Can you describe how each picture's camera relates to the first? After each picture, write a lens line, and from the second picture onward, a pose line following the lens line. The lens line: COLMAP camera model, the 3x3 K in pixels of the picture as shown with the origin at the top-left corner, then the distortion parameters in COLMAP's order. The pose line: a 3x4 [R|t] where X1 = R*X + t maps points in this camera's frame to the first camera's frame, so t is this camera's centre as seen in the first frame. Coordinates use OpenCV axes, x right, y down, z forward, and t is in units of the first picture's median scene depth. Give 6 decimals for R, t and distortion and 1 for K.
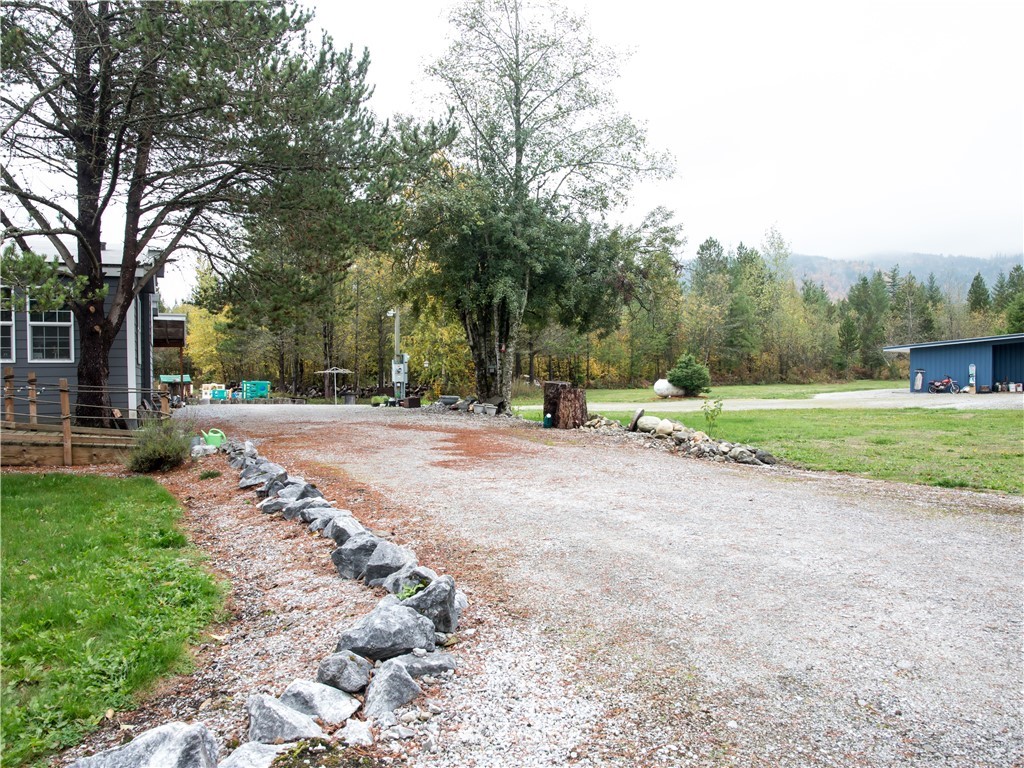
lens RADIAL K [[782.0, 0, 512.0], [0, 782.0, 384.0], [0, 0, 1]] dist [-0.050748, 0.006284]
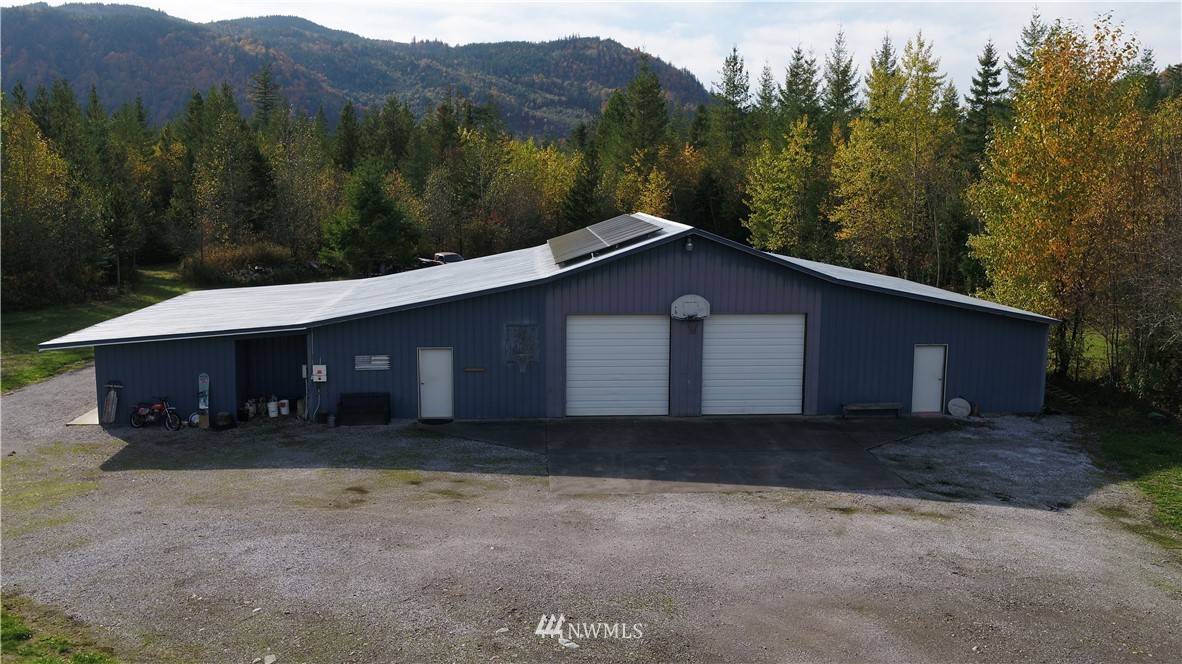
lens RADIAL K [[1014.0, 0, 591.0], [0, 1014.0, 332.0], [0, 0, 1]] dist [0.004364, -0.001205]
pose [[0.742558, -0.080528, 0.664924, 0.159739], [-0.007175, 0.991733, 0.128120, -0.075339], [-0.669744, -0.099907, 0.735841, 0.136605]]
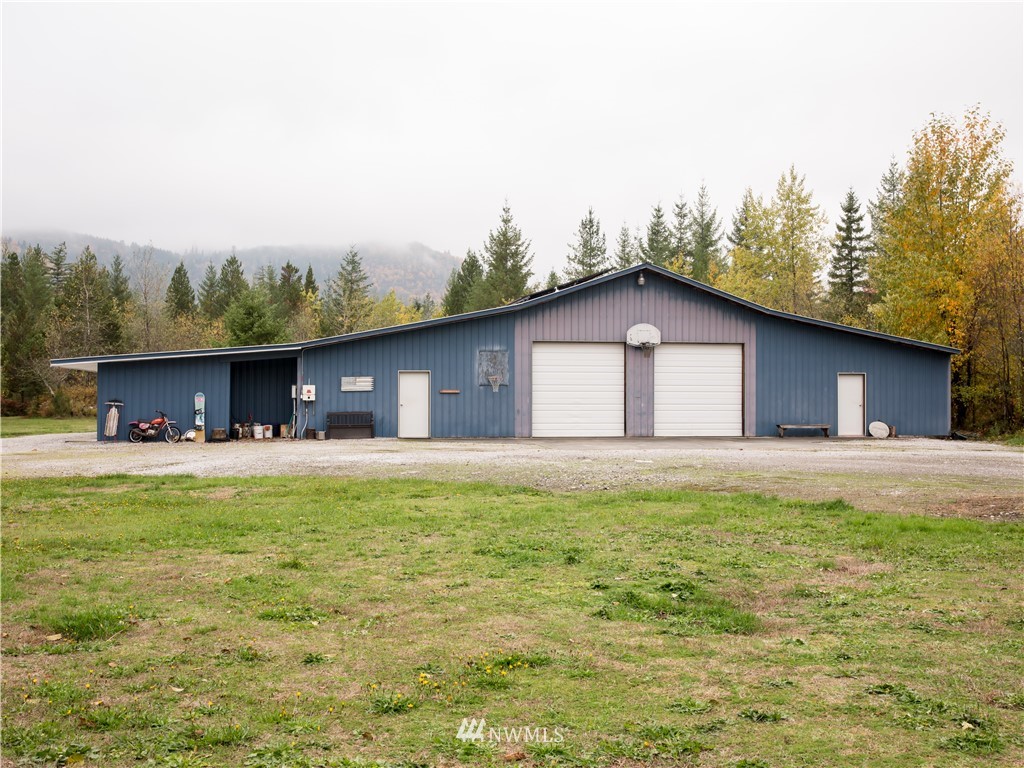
lens RADIAL K [[1163.7, 0, 512.0], [0, 1163.7, 384.0], [0, 0, 1]] dist [-0.034707, 0.218650]
pose [[0.671447, 0.024640, 0.740642, 0.047031], [-0.000665, 0.999467, -0.032648, -0.001698], [-0.741052, 0.021429, 0.671106, 0.107619]]
